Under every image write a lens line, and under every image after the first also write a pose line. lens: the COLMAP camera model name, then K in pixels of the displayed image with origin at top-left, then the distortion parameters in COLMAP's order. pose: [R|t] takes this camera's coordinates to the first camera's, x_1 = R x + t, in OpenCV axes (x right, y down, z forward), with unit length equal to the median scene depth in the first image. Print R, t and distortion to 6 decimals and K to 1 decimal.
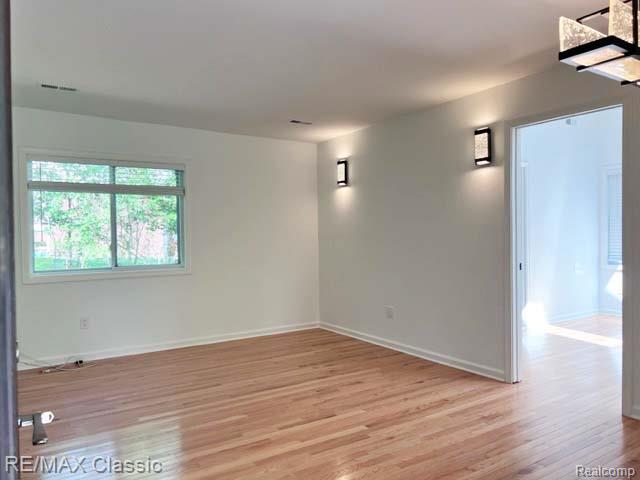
lens RADIAL K [[484.5, 0, 320.0], [0, 484.5, 240.0], [0, 0, 1]] dist [0.064355, -0.089782]
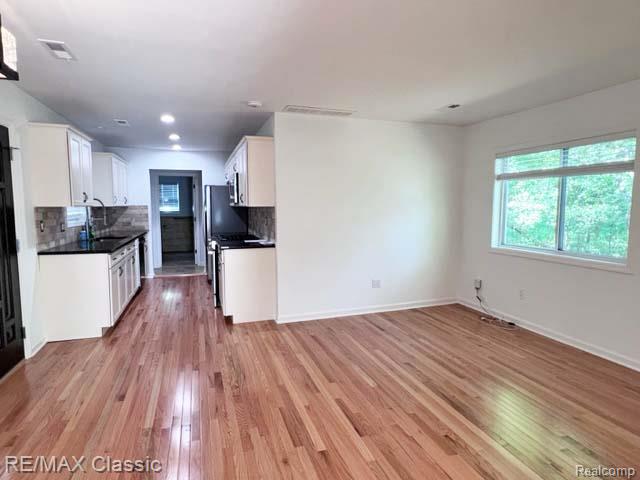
lens RADIAL K [[366.7, 0, 320.0], [0, 366.7, 240.0], [0, 0, 1]] dist [0.002731, 0.000624]
pose [[-0.254469, 0.101861, -0.961702, 0.589725], [-0.012460, 0.994010, 0.108580, -0.056530], [0.967001, 0.039613, -0.251675, 0.977473]]
